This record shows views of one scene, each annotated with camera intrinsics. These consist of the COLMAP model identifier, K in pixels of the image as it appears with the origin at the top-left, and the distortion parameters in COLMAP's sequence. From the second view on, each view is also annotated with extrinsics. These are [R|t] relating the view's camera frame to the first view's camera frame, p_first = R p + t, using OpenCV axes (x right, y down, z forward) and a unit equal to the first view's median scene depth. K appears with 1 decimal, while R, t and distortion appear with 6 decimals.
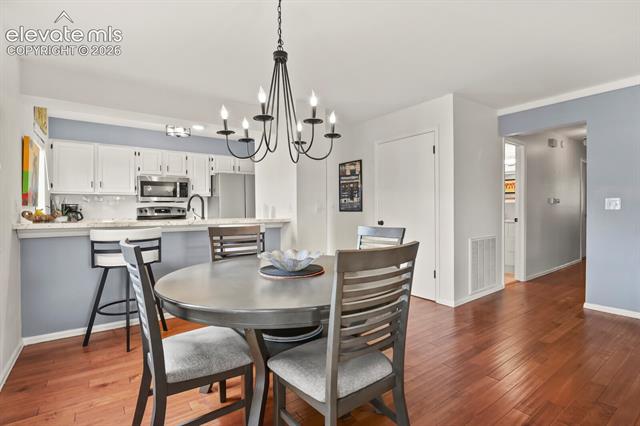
lens RADIAL K [[311.9, 0, 321.0], [0, 311.9, 211.4], [0, 0, 1]] dist [-0.004337, -0.004740]
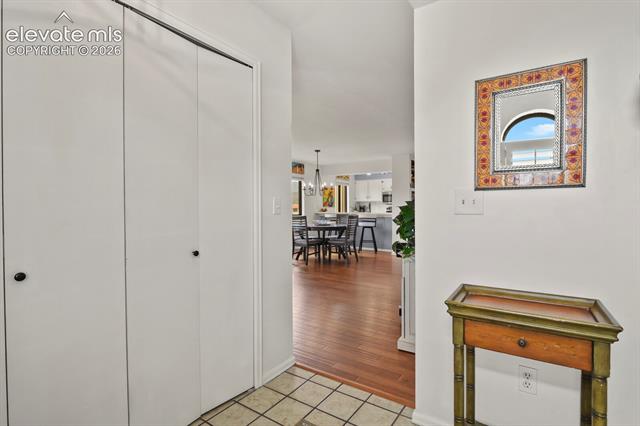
lens RADIAL K [[311.9, 0, 320.1], [0, 311.9, 211.7], [0, 0, 1]] dist [-0.004337, -0.004740]
pose [[0.332161, 0.016659, -0.943076, 1.266991], [-0.006765, 0.999860, 0.015279, -0.011182], [0.943198, 0.001305, 0.332227, -0.103463]]
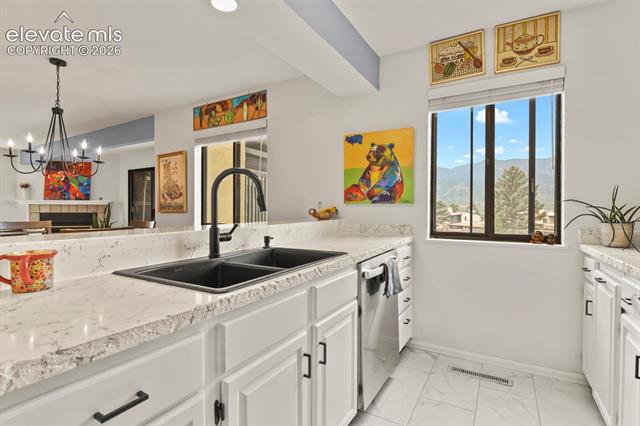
lens RADIAL K [[311.9, 0, 323.3], [0, 311.9, 211.5], [0, 0, 1]] dist [-0.004337, -0.004740]
pose [[-0.912705, 0.006808, -0.408562, -0.257487], [-0.000497, 0.999842, 0.017770, -0.006909], [0.408618, 0.016422, -0.912558, 1.045713]]
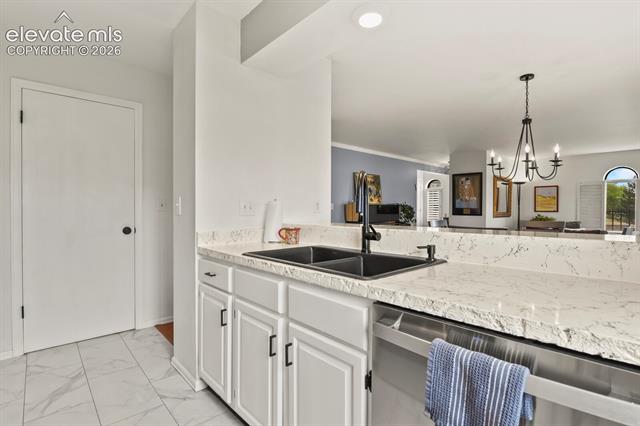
lens RADIAL K [[311.9, 0, 327.5], [0, 311.9, 210.8], [0, 0, 1]] dist [-0.004337, -0.004740]
pose [[-0.126716, -0.002948, 0.991935, -0.603818], [0.006690, 0.999970, 0.003827, -0.003924], [-0.991917, 0.007121, -0.126692, 0.821748]]
